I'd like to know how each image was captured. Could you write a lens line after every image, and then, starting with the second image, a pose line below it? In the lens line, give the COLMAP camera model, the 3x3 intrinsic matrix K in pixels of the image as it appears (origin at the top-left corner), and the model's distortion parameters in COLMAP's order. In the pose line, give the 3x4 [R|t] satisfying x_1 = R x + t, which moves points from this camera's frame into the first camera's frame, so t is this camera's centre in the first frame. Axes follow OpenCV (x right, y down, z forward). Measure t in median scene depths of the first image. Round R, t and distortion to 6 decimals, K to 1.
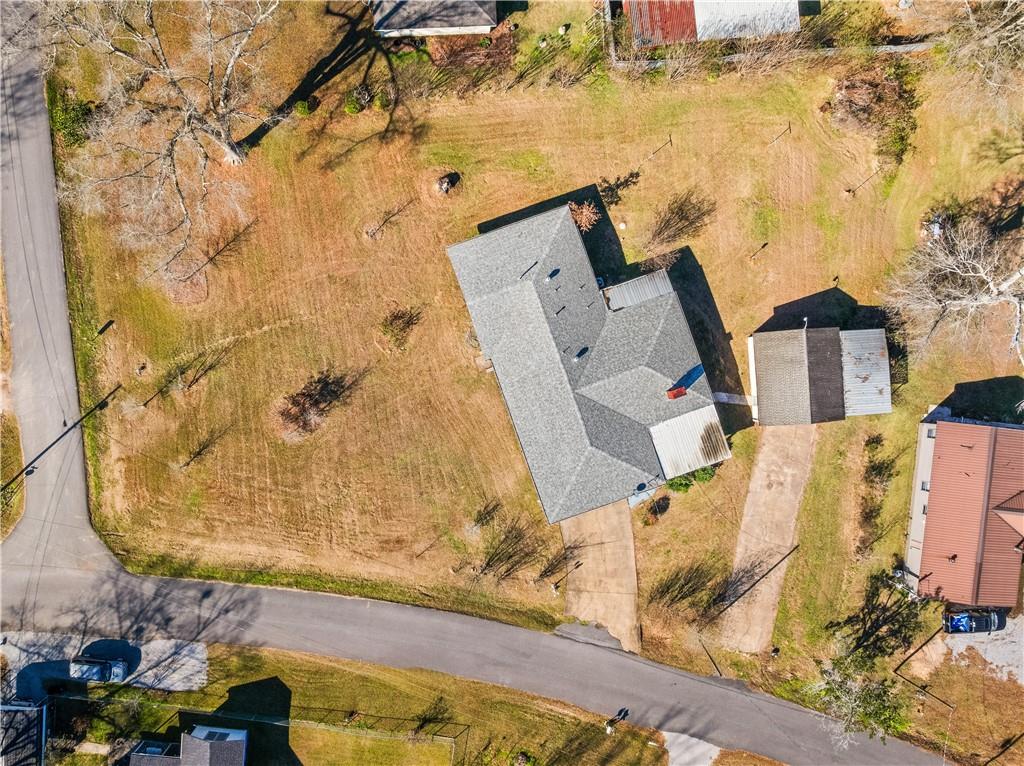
lens RADIAL K [[724.8, 0, 503.9], [0, 724.8, 377.7], [0, 0, 1]] dist [-0.035819, -0.004810]
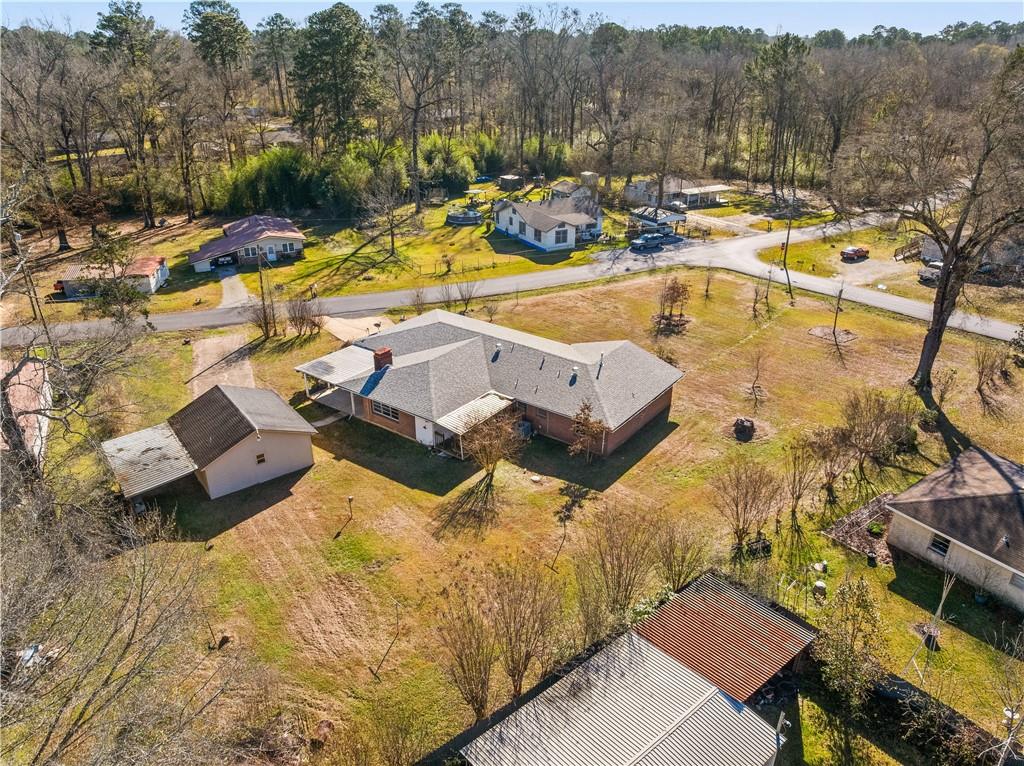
lens RADIAL K [[724.8, 0, 508.3], [0, 724.8, 385.2], [0, 0, 1]] dist [-0.035819, -0.004810]
pose [[-0.837104, 0.223297, -0.499394, 0.534907], [-0.546917, -0.361216, 0.755251, -0.717036], [-0.011743, 0.905352, 0.424500, 0.610501]]
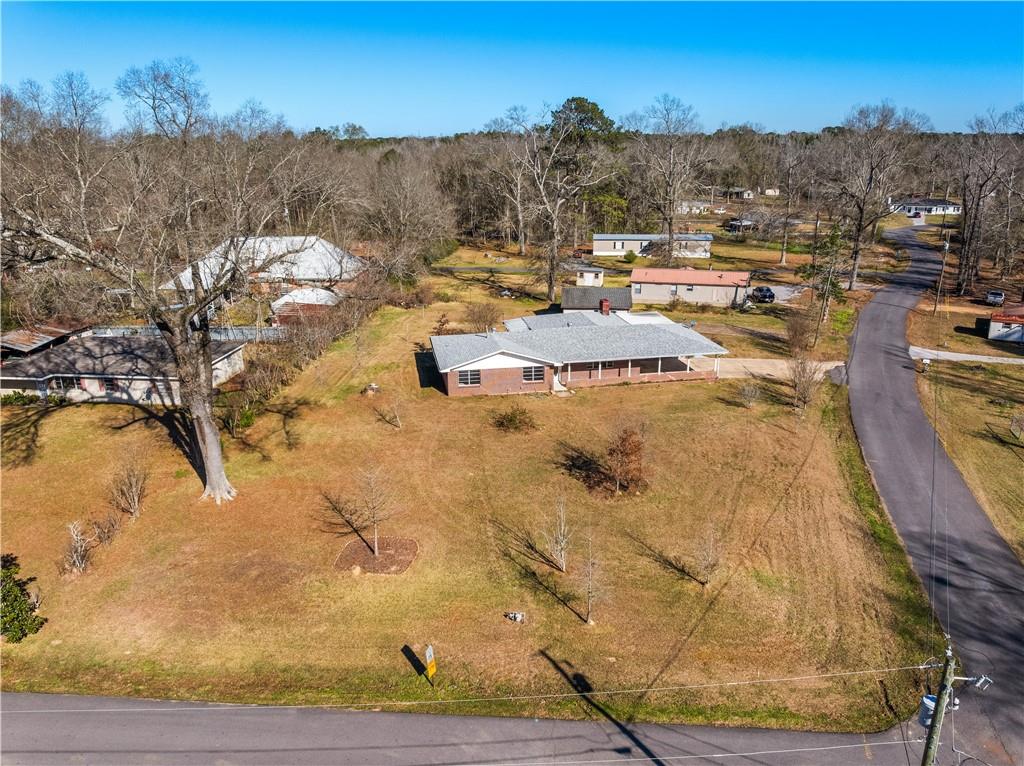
lens RADIAL K [[724.8, 0, 515.5], [0, 724.8, 384.6], [0, 0, 1]] dist [-0.035819, -0.004810]
pose [[0.153477, -0.331432, 0.930912, -0.915918], [0.988101, 0.041853, -0.148004, 0.055735], [0.010091, 0.942550, 0.333911, 0.678299]]
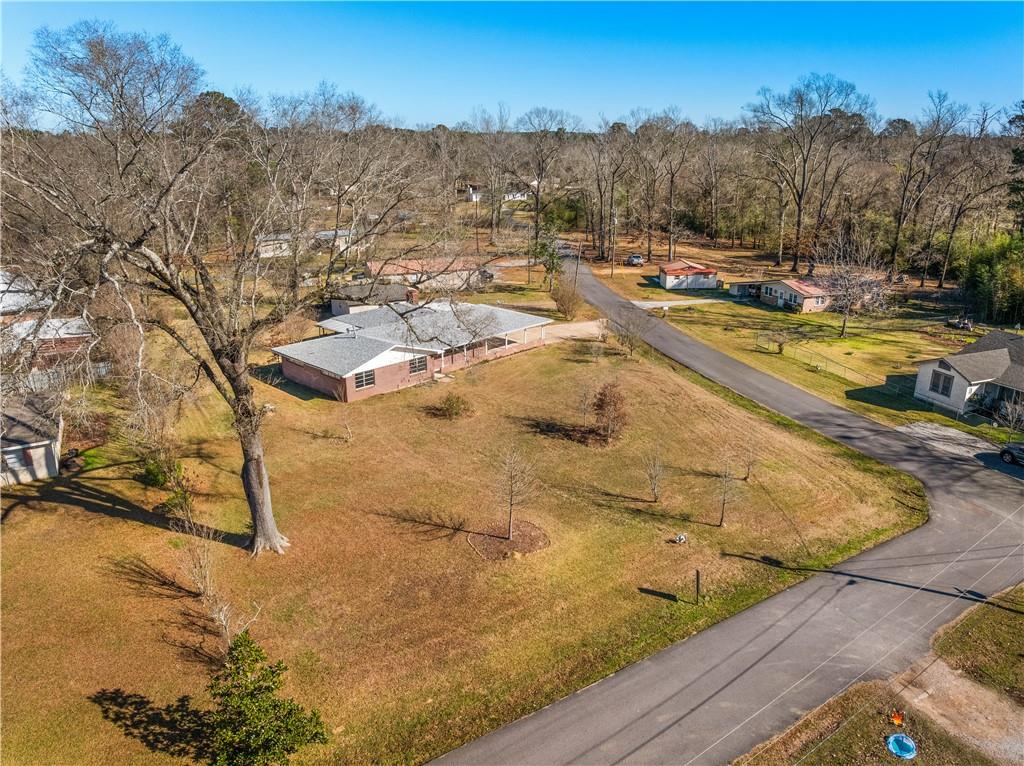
lens RADIAL K [[724.8, 0, 519.7], [0, 724.8, 381.6], [0, 0, 1]] dist [-0.035819, -0.004810]
pose [[-0.457007, -0.298599, 0.837844, -0.897840], [0.889403, -0.142428, 0.434370, -0.361093], [-0.010370, 0.943691, 0.330666, 0.683362]]
